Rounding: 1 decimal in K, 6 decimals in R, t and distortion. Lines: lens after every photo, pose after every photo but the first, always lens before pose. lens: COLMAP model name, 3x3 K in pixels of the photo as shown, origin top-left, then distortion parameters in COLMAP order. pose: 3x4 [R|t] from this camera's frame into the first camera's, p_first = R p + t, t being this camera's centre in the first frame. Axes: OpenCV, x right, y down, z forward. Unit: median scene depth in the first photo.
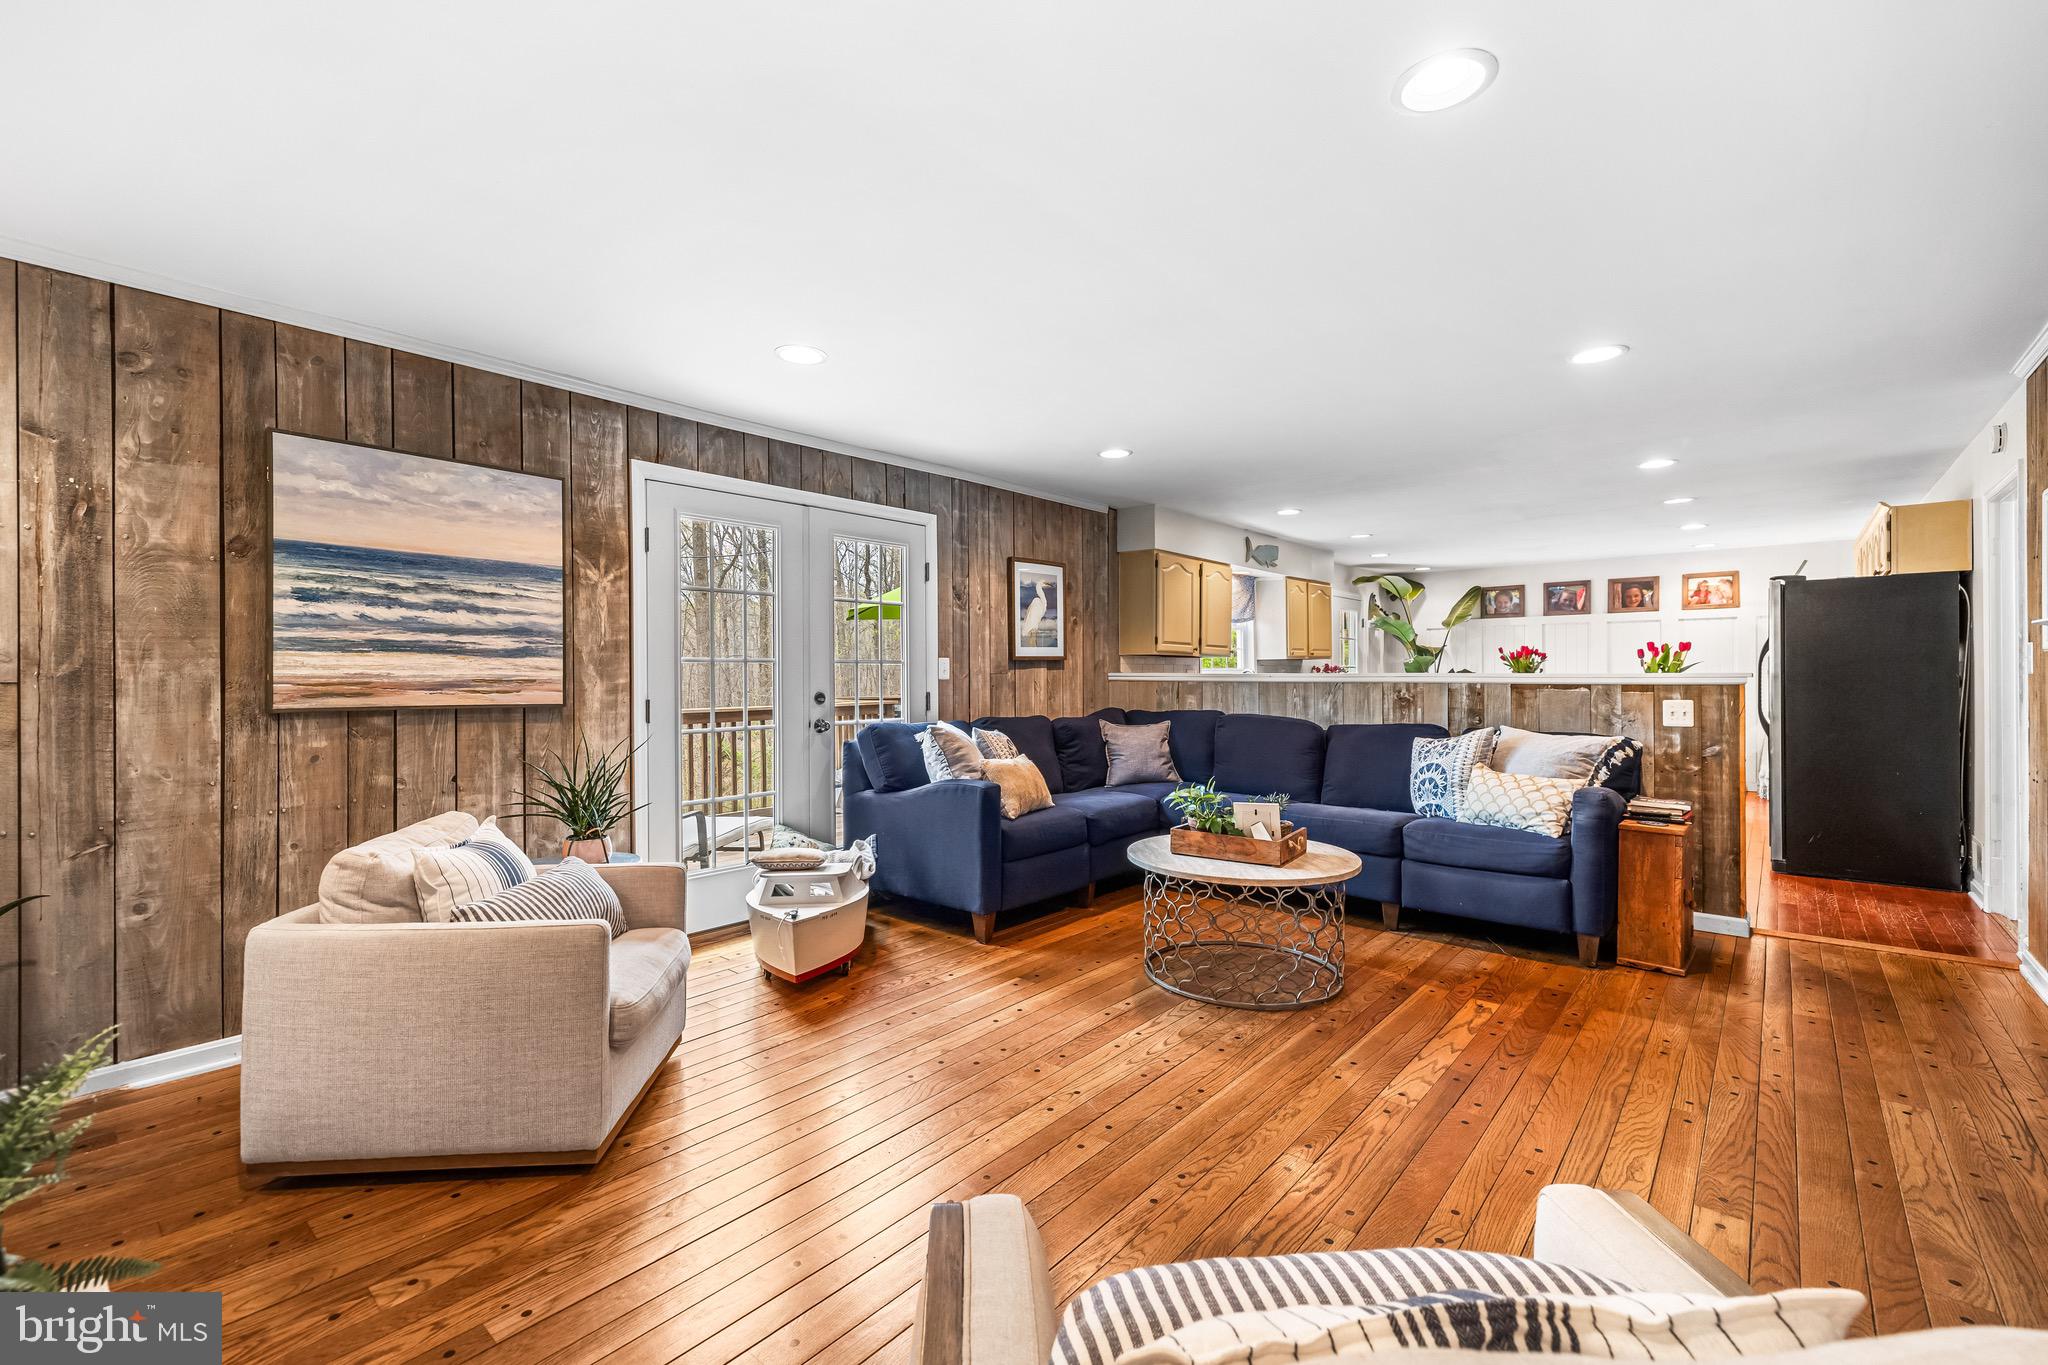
lens RADIAL K [[863.6, 0, 1009.9], [0, 863.6, 680.7], [0, 0, 1]] dist [-0.001171, -0.000728]
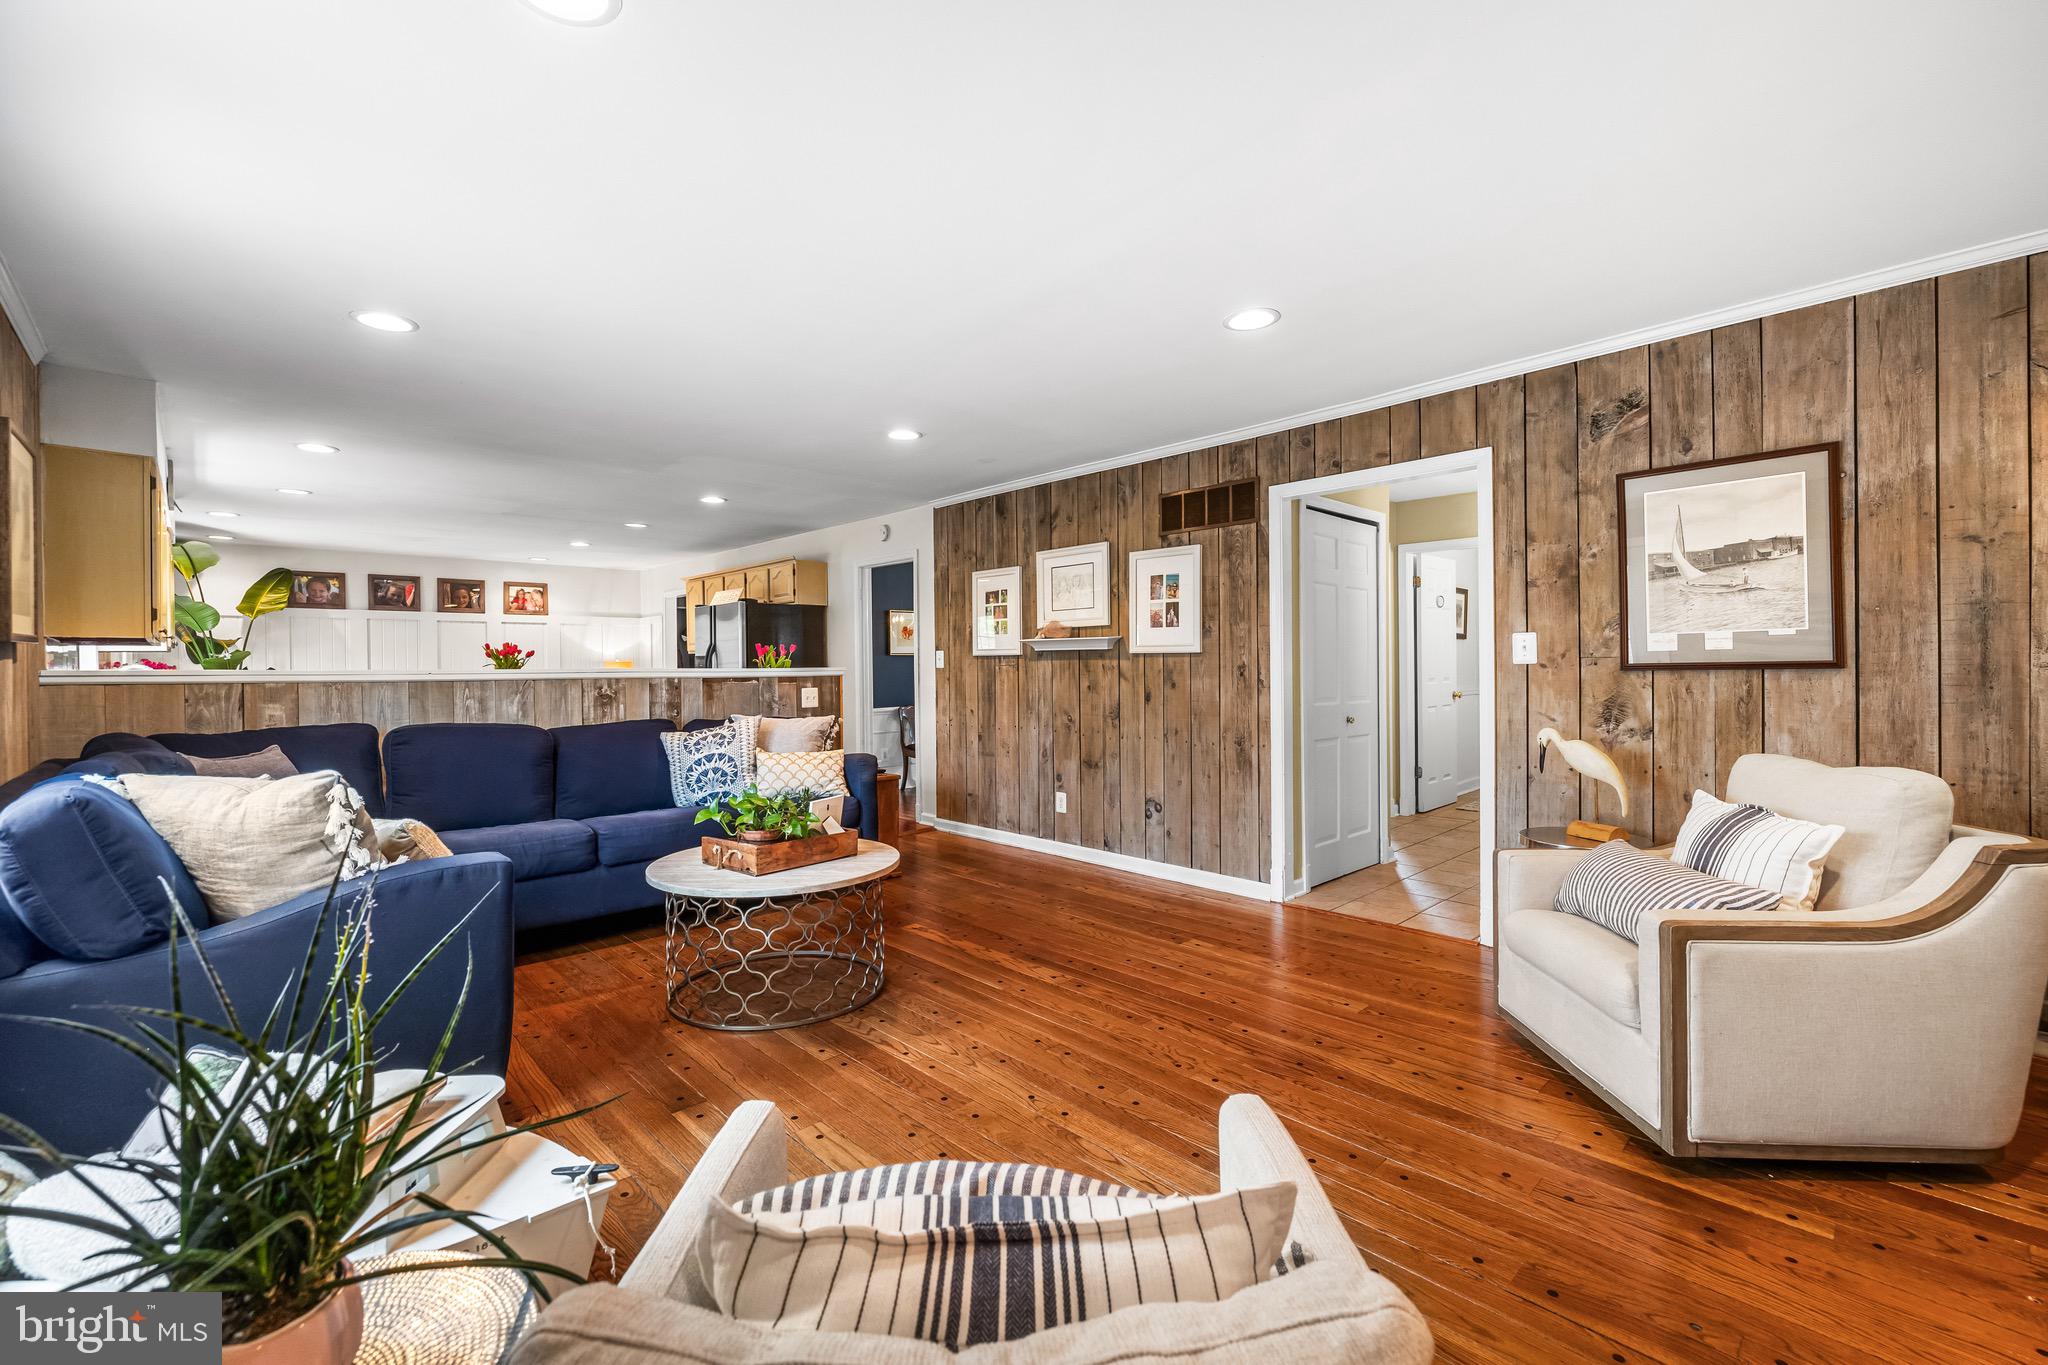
lens RADIAL K [[863.6, 0, 1013.1], [0, 863.6, 668.2], [0, 0, 1]] dist [-0.001171, -0.000728]
pose [[0.091686, 0.002182, 0.995786, -0.454524], [0.015745, 0.999869, -0.003640, 0.001446], [-0.995663, 0.016012, 0.091640, 0.475660]]
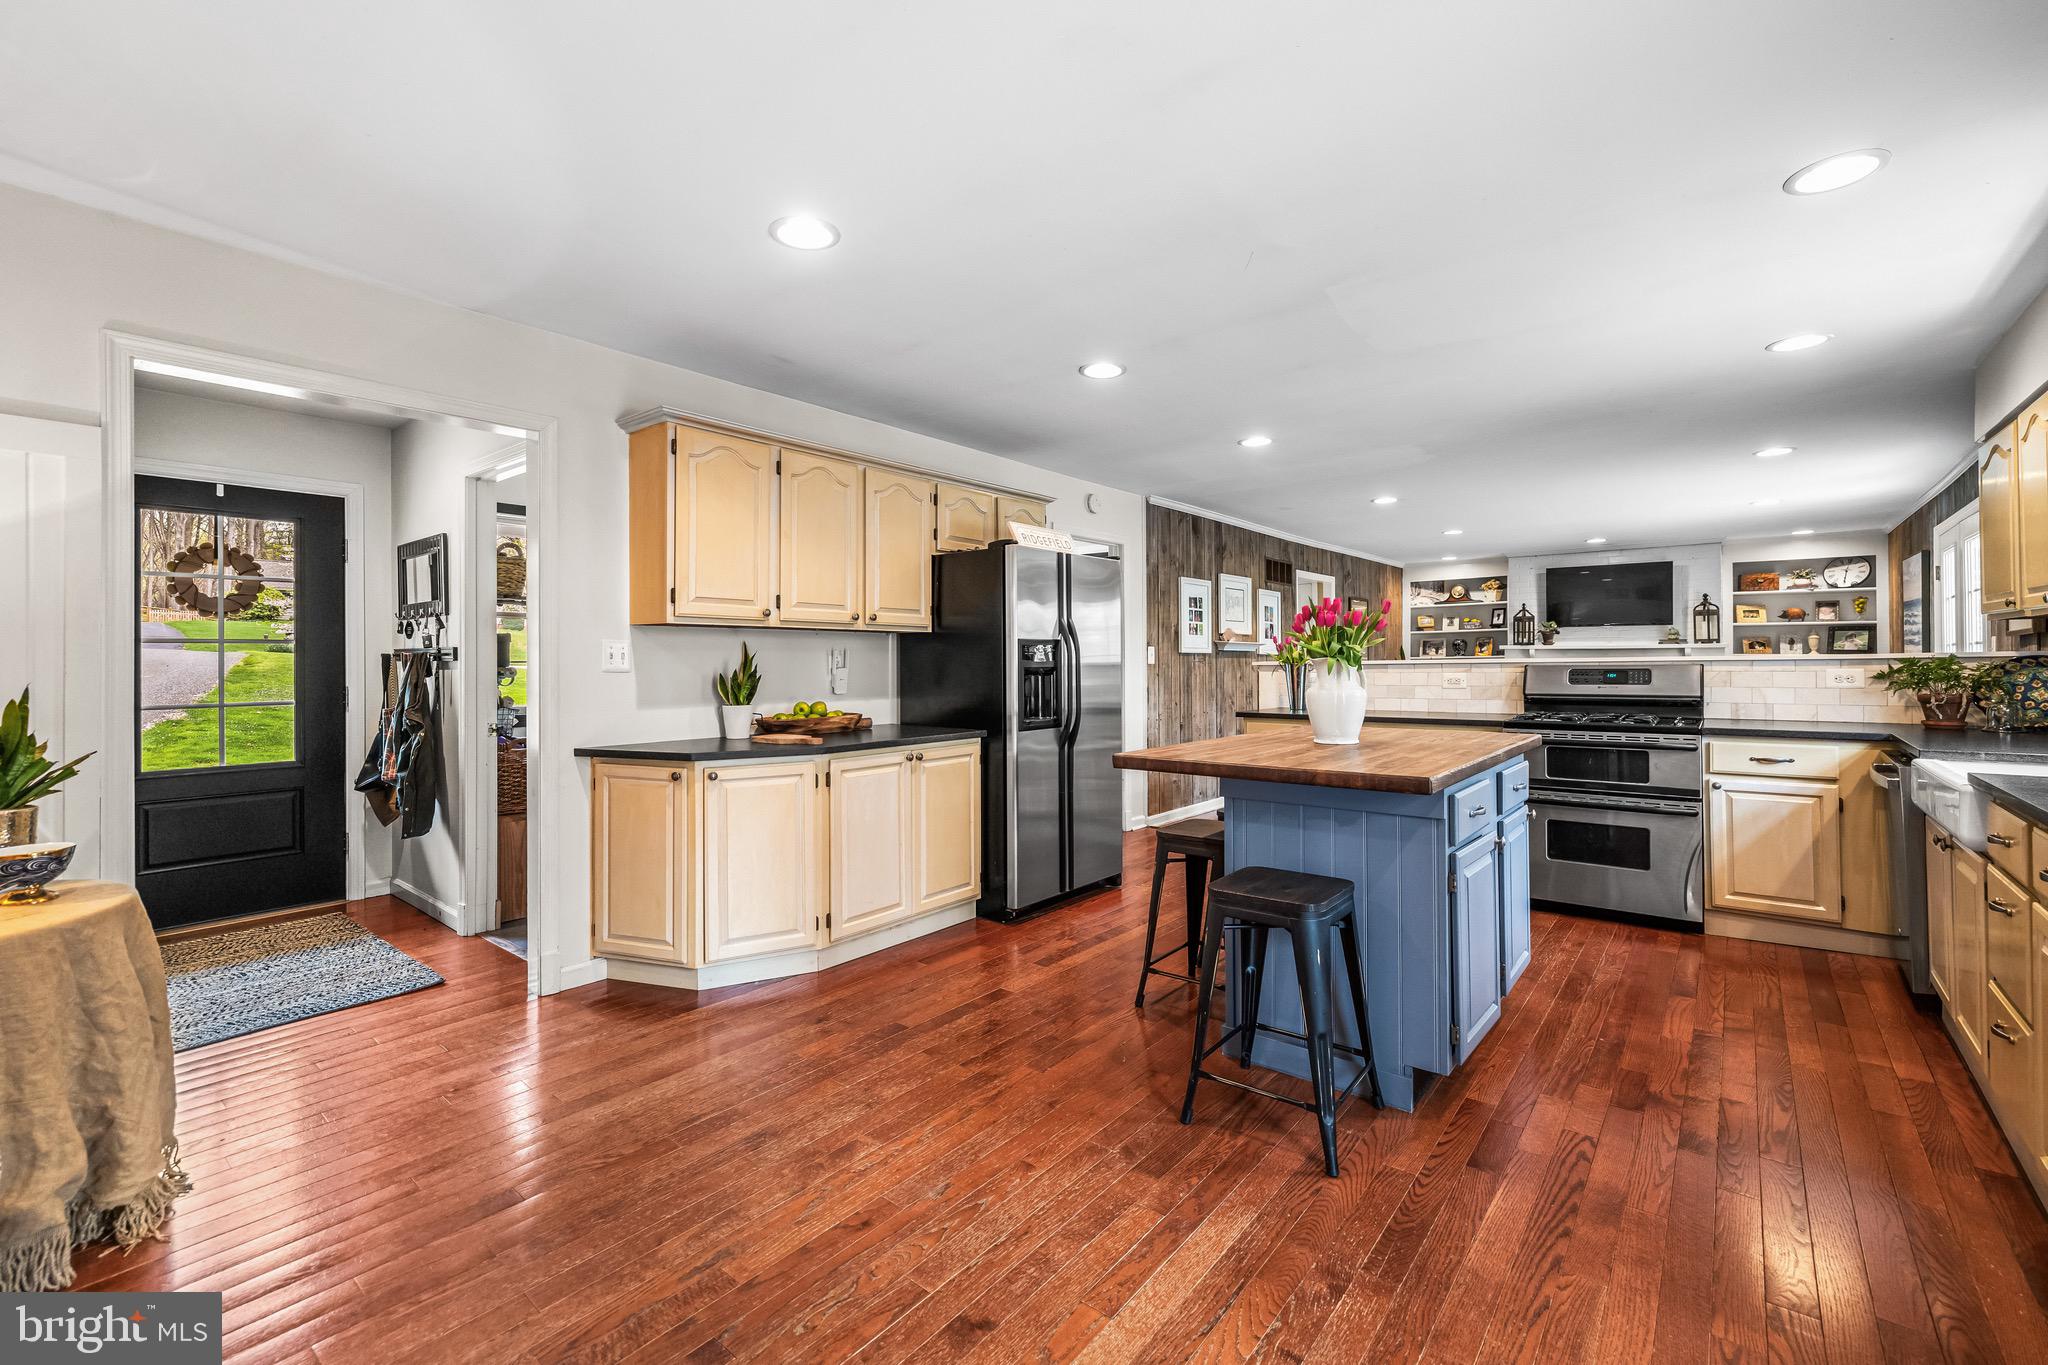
lens RADIAL K [[863.6, 0, 1016.6], [0, 863.6, 660.1], [0, 0, 1]] dist [-0.001171, -0.000728]
pose [[-0.999485, 0.013006, -0.029319, 1.075491], [0.012931, 0.999913, 0.002762, -0.017507], [0.029353, 0.002381, -0.999566, 1.998338]]
